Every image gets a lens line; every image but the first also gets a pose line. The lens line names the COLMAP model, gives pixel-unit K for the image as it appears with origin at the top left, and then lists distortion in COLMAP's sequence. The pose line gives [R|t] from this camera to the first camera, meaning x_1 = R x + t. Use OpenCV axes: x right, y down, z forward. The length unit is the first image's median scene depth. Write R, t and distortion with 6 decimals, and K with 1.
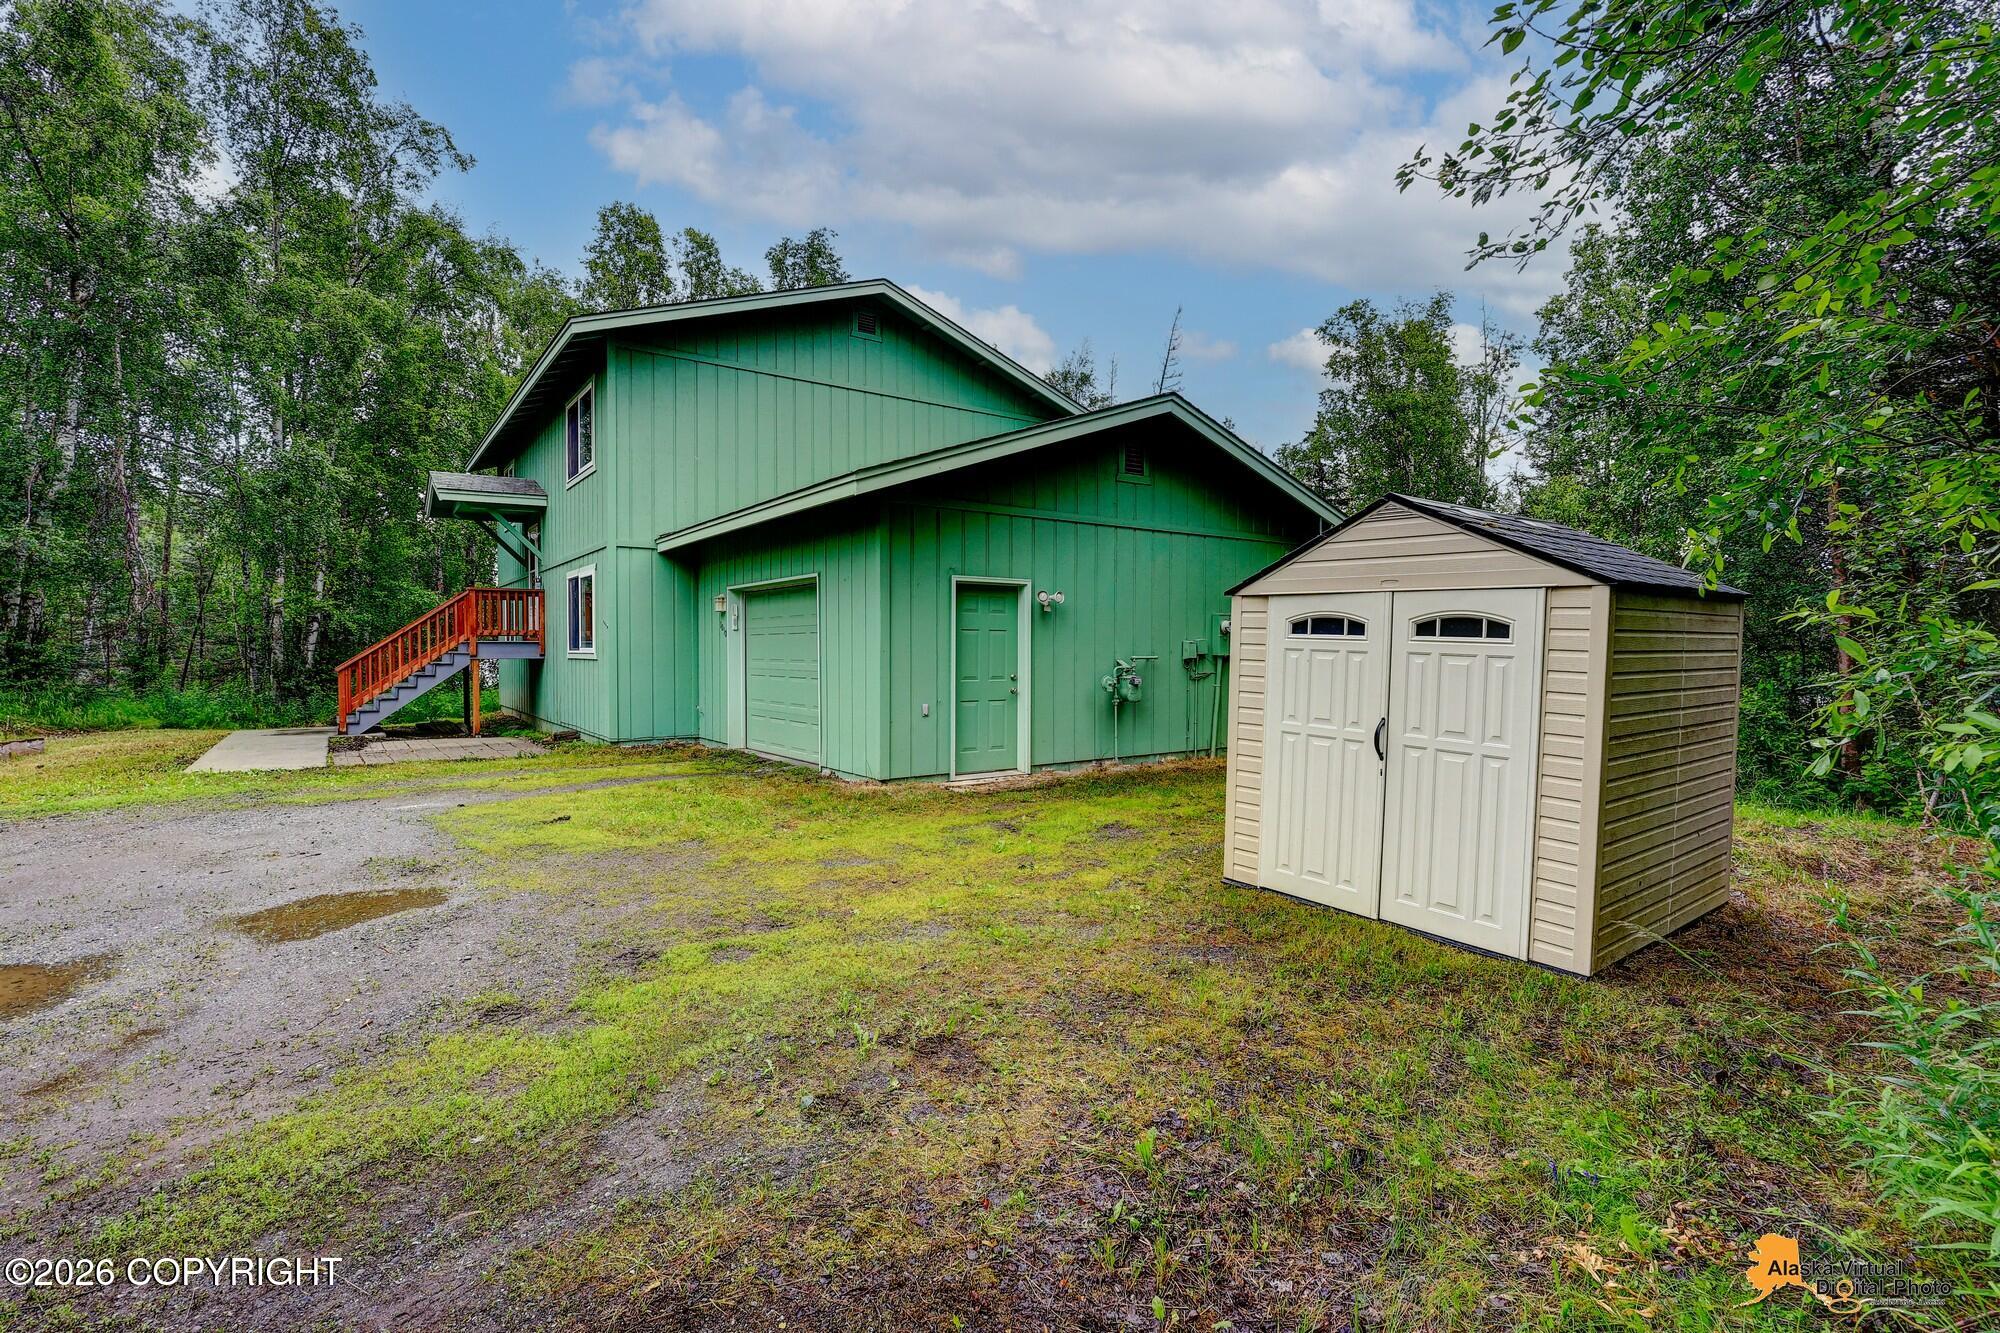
lens RADIAL K [[879.9, 0, 998.7], [0, 879.9, 670.6], [0, 0, 1]] dist [-0.004093, -0.001032]
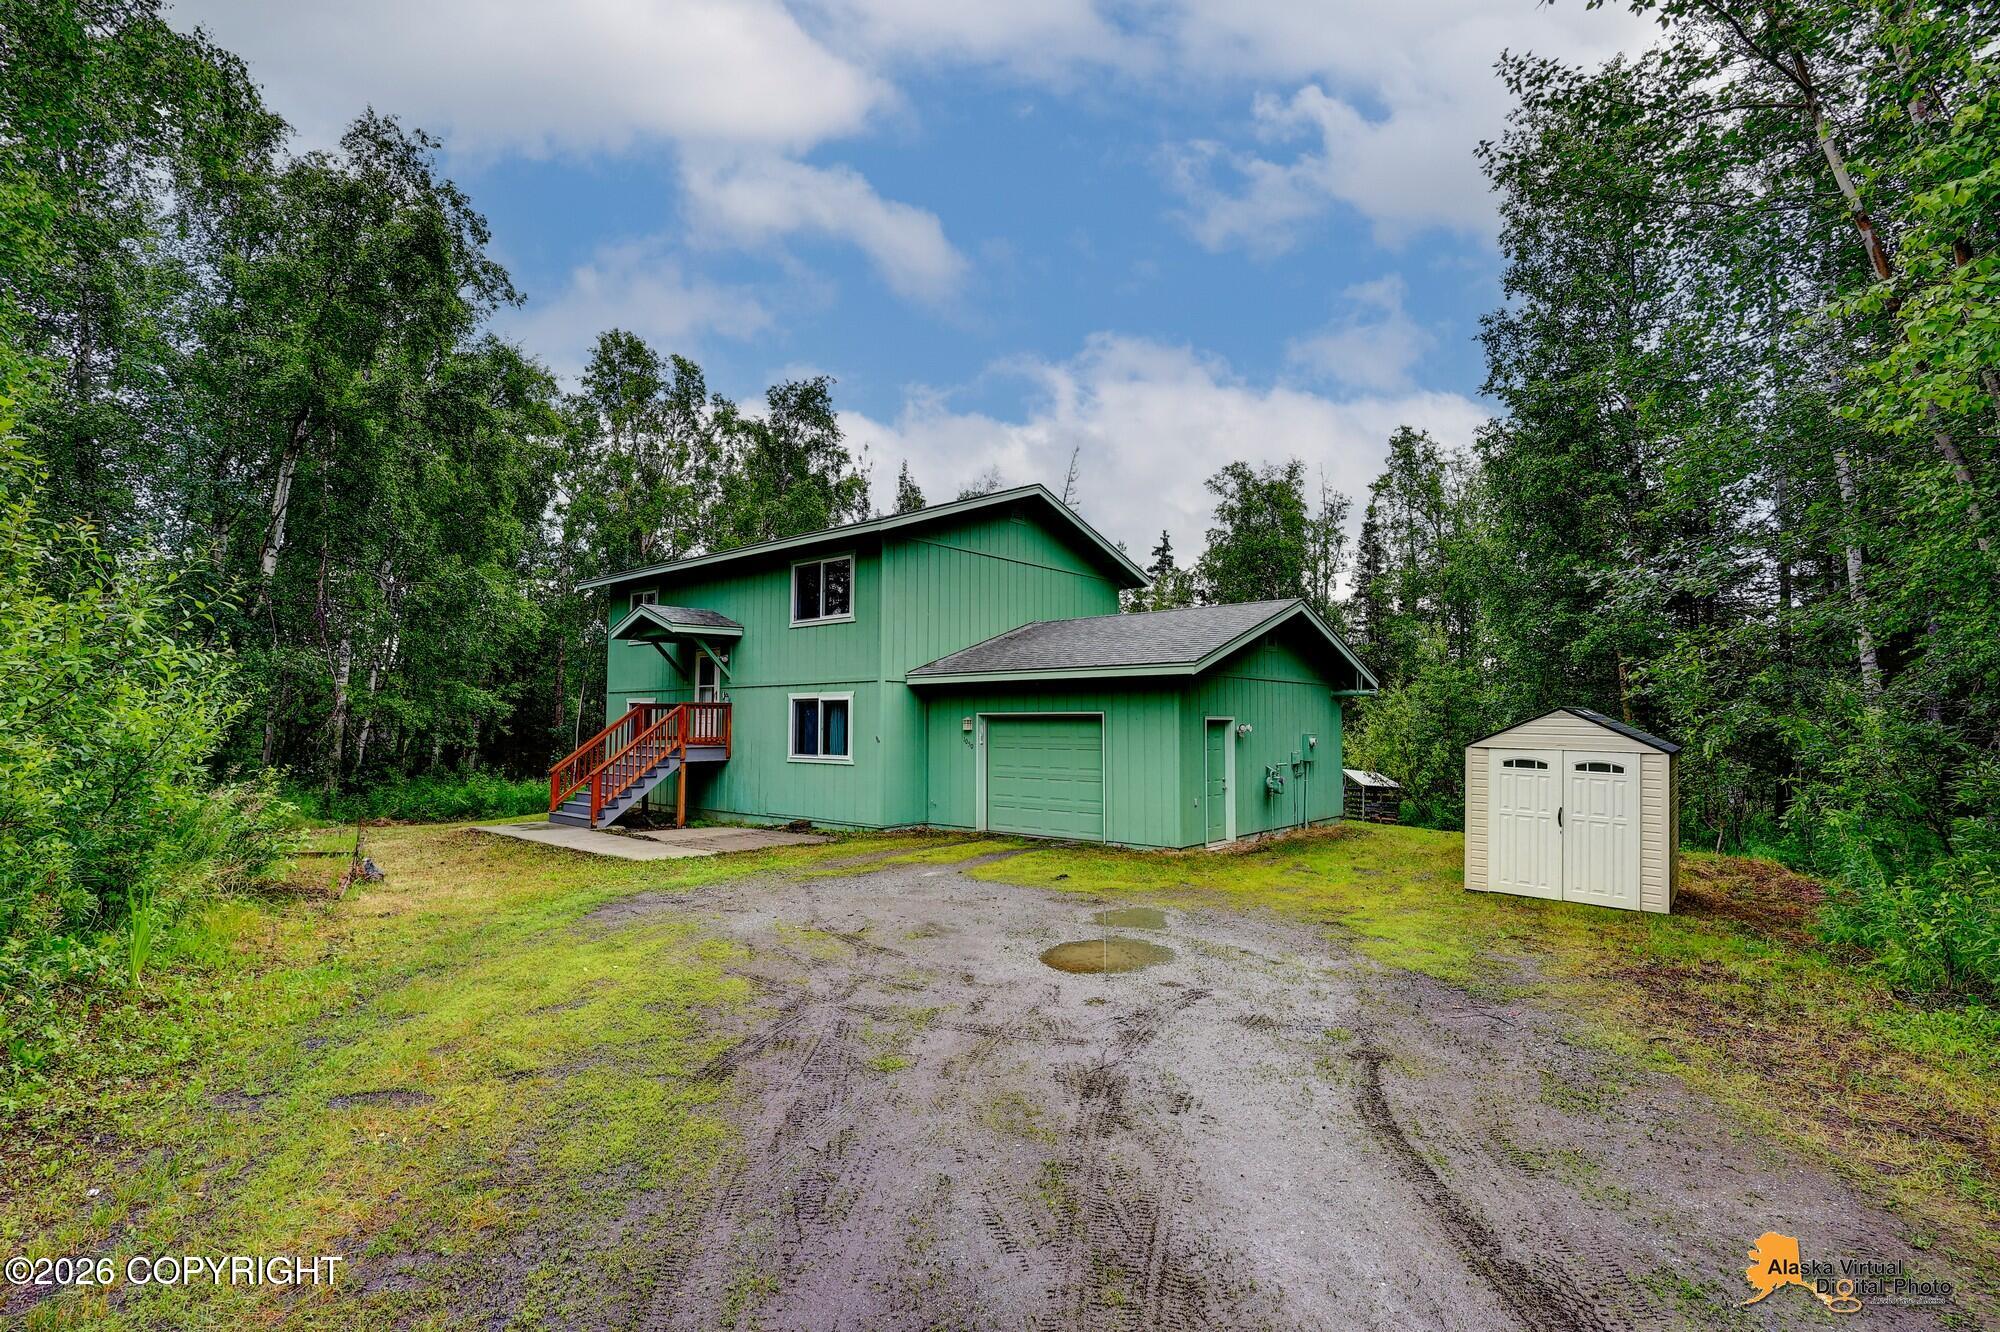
lens RADIAL K [[879.9, 0, 984.2], [0, 879.9, 675.9], [0, 0, 1]] dist [-0.004093, -0.001032]
pose [[0.974374, 0.012550, 0.224583, -0.449114], [0.004862, 0.997034, -0.076807, -0.034452], [-0.224881, 0.075931, 0.971423, -0.255709]]
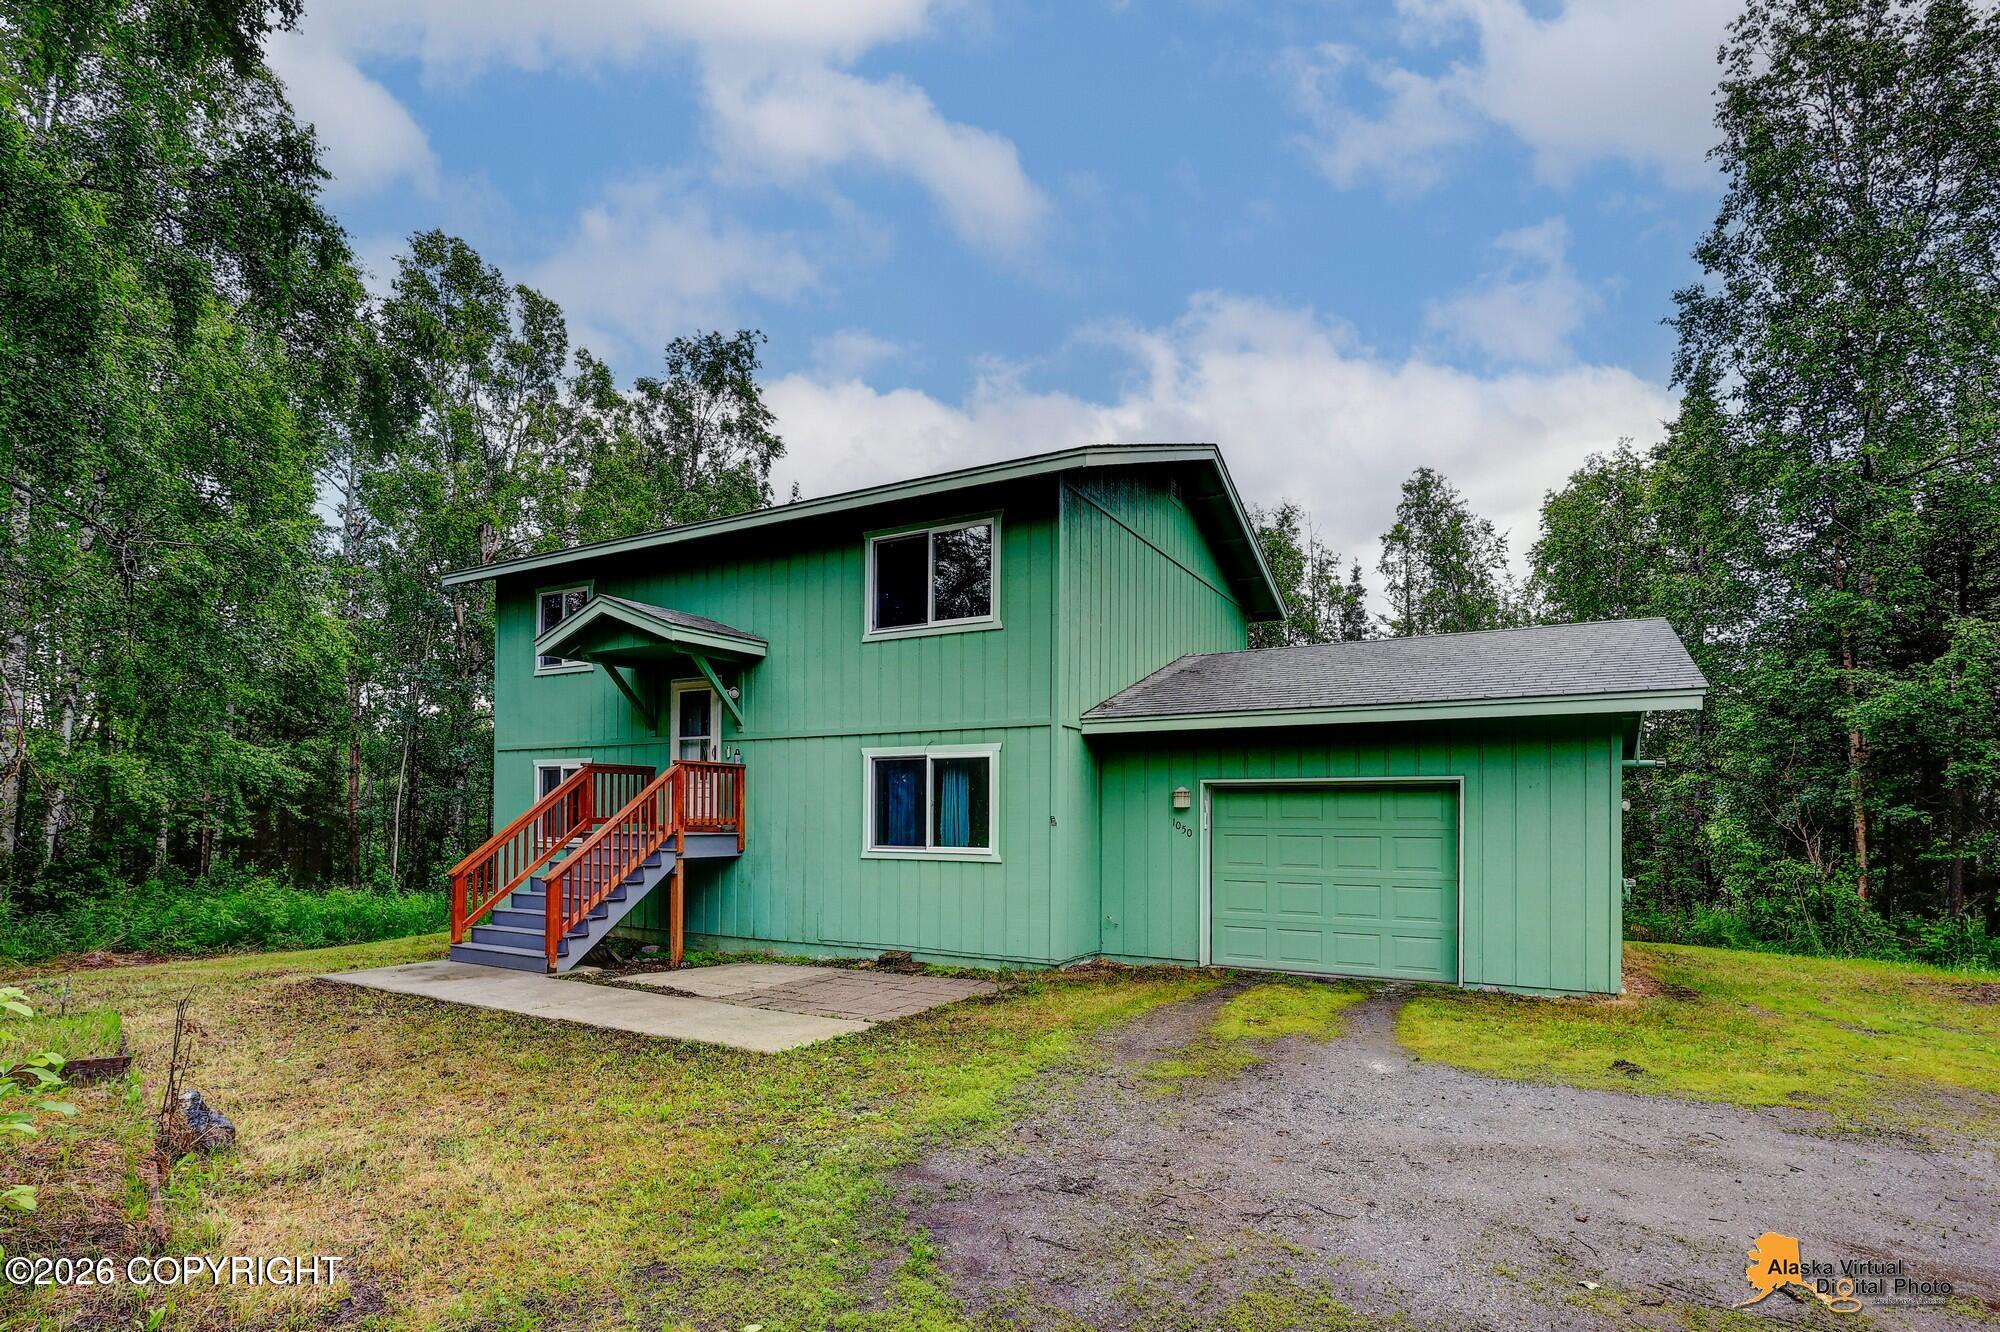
lens RADIAL K [[950.3, 0, 958.7], [0, 950.3, 822.0], [0, 0, 1]] dist [-0.002745, -0.000577]
pose [[0.919902, 0.005908, 0.392104, -0.666890], [0.001991, 0.999803, -0.019734, -0.025899], [-0.392144, 0.018934, 0.919709, 0.176849]]
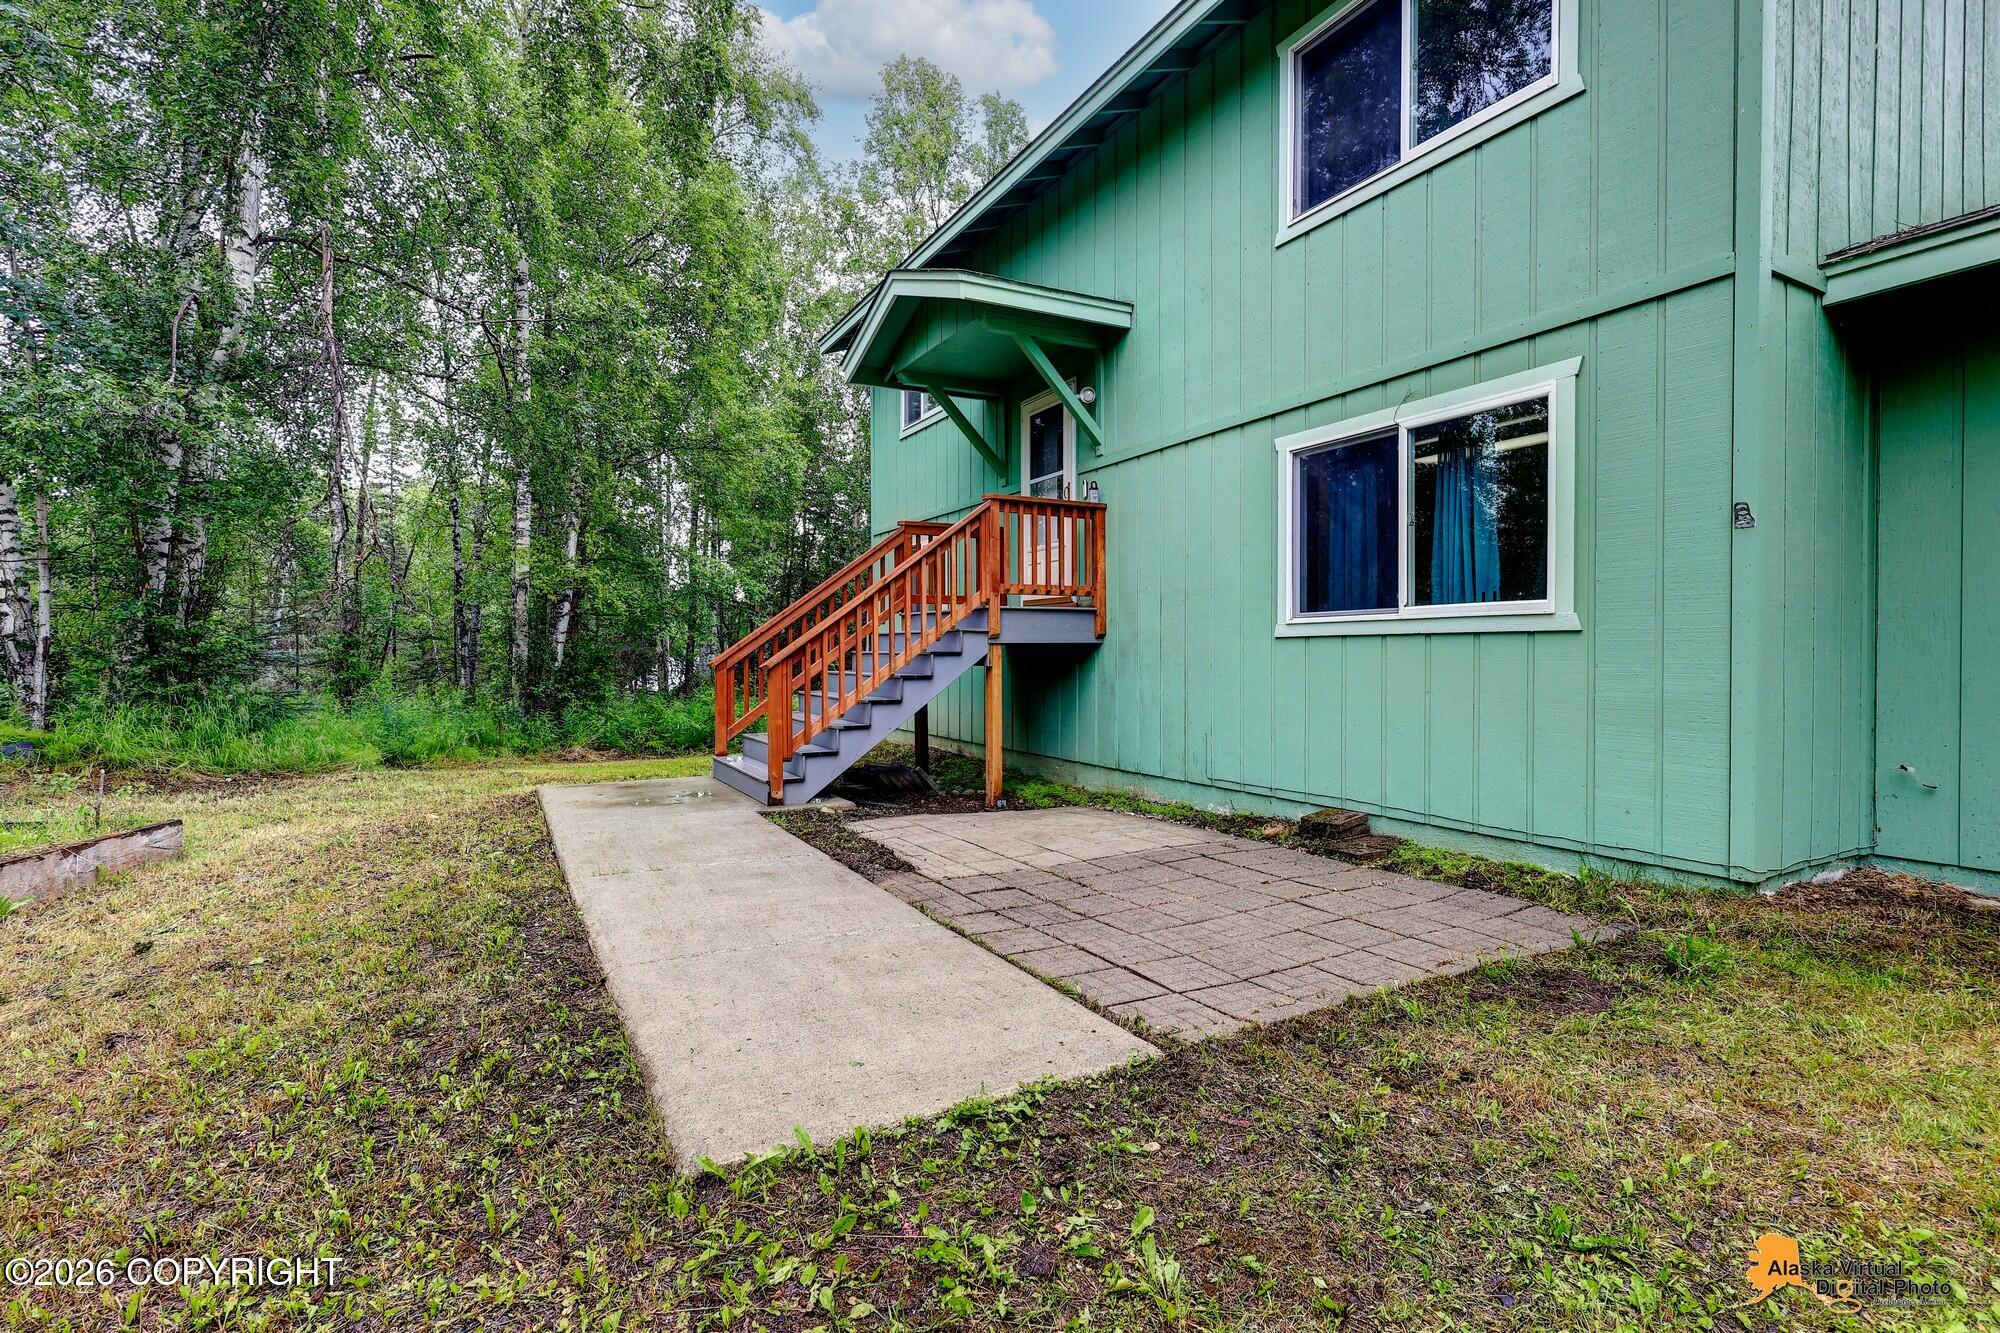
lens RADIAL K [[879.9, 0, 993.0], [0, 879.9, 667.3], [0, 0, 1]] dist [-0.004093, -0.001032]
pose [[0.992164, -0.001558, -0.124935, -0.516589], [0.000646, 0.999973, -0.007336, 0.004058], [0.124943, 0.007198, 0.992138, 0.502680]]
